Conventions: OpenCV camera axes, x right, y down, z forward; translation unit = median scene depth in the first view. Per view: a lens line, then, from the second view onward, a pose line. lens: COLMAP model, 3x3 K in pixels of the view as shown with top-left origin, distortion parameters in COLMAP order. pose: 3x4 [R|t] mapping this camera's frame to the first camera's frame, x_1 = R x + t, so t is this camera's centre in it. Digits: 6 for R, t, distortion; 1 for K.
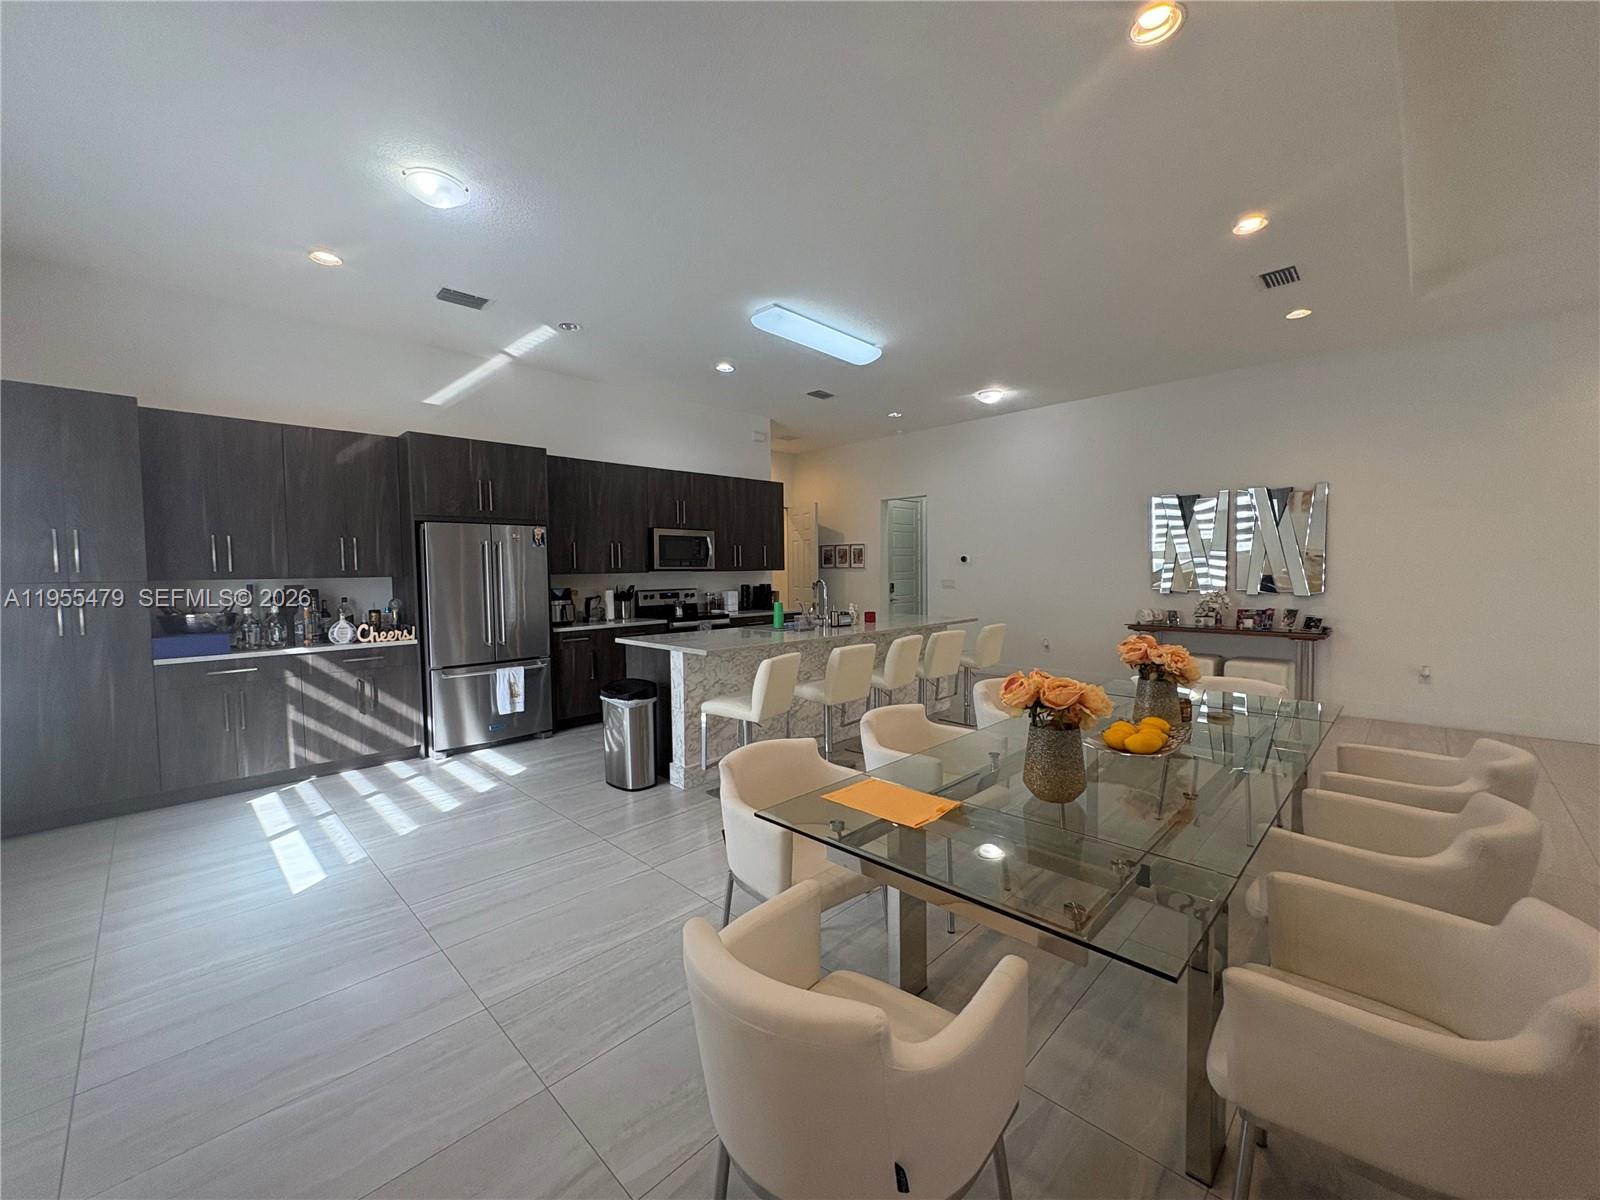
lens RADIAL K [[636.7, 0, 800.0], [0, 636.7, 600.0], [0, 0, 1]] dist [0.002462, -0.000272]
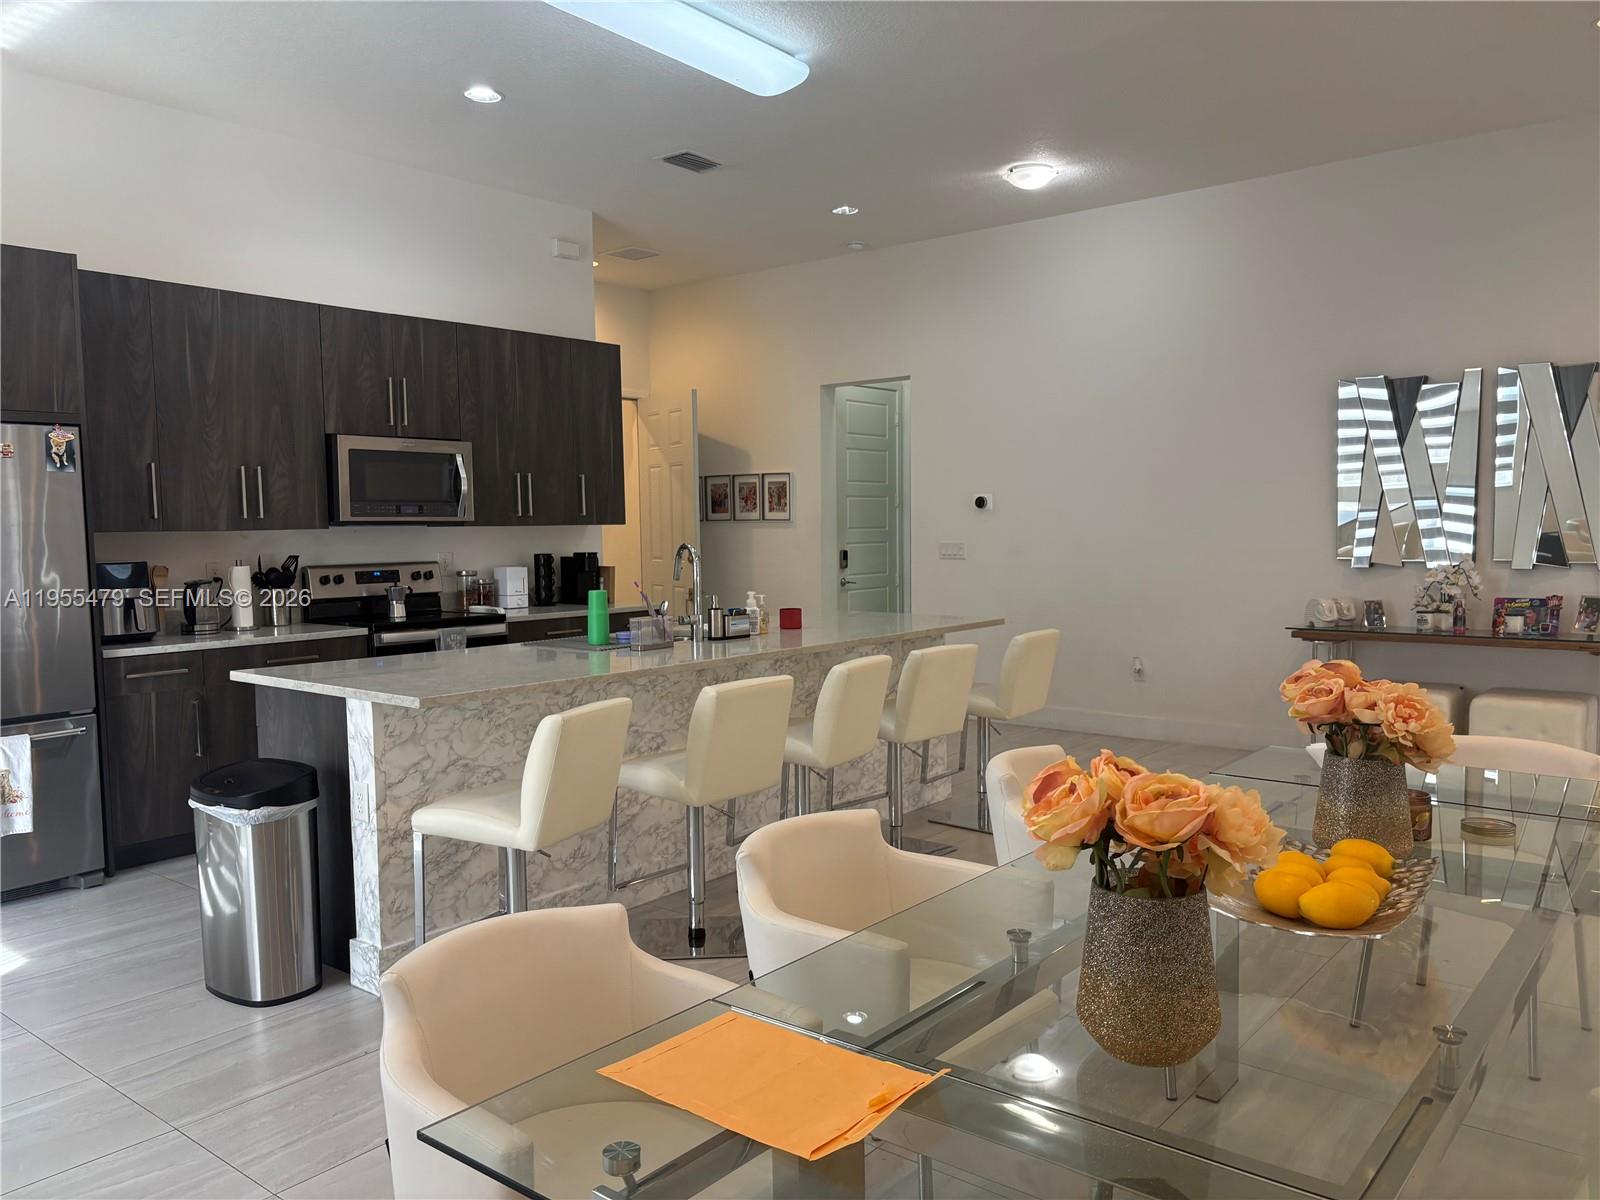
lens RADIAL K [[1200.1, 0, 804.9], [0, 1200.1, 612.6], [0, 0, 1]] dist [0.074592, -0.076730]
pose [[0.995138, -0.007517, 0.098202, 0.032115], [0.004971, 0.999646, 0.026148, -0.002615], [-0.098364, -0.025533, 0.994823, 0.076559]]
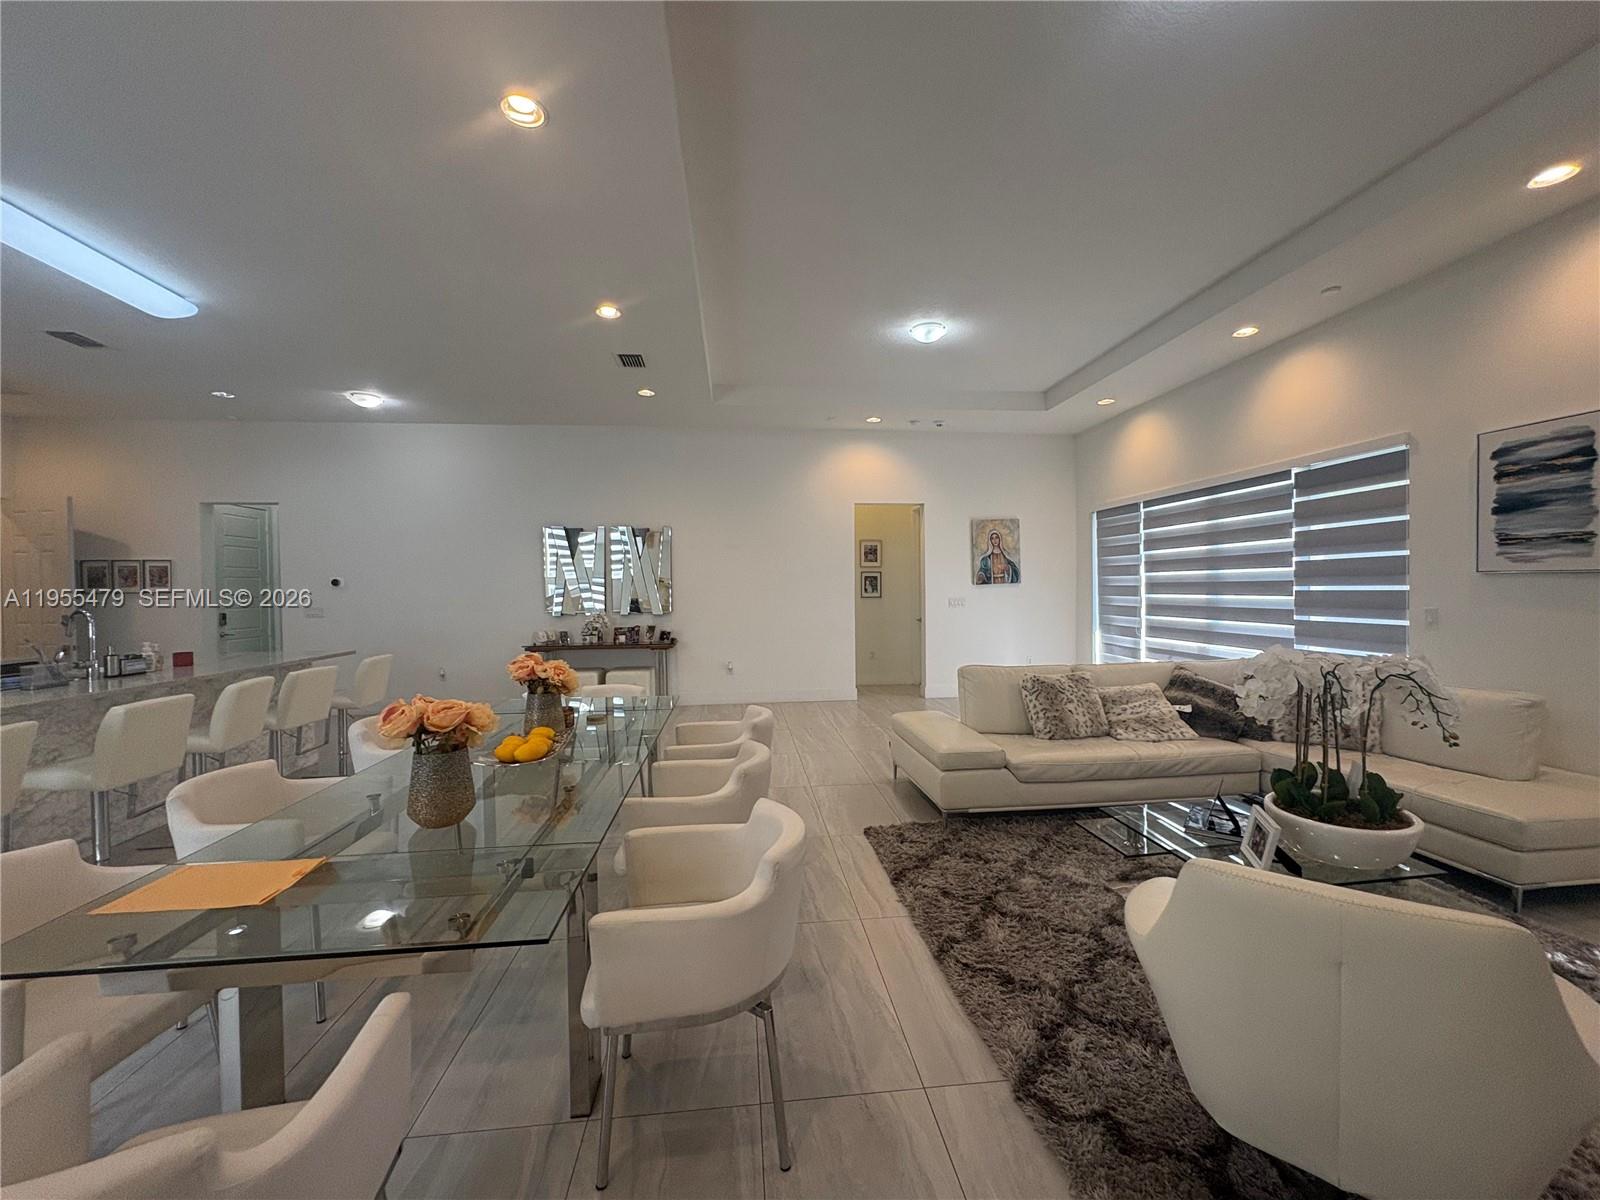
lens RADIAL K [[636.7, 0, 800.0], [0, 636.7, 600.0], [0, 0, 1]] dist [0.002462, -0.000272]
pose [[0.638759, -0.009351, 0.769350, -0.001606], [0.040206, 0.998966, -0.021239, 0.002805], [-0.768355, 0.044500, 0.638475, -0.025808]]
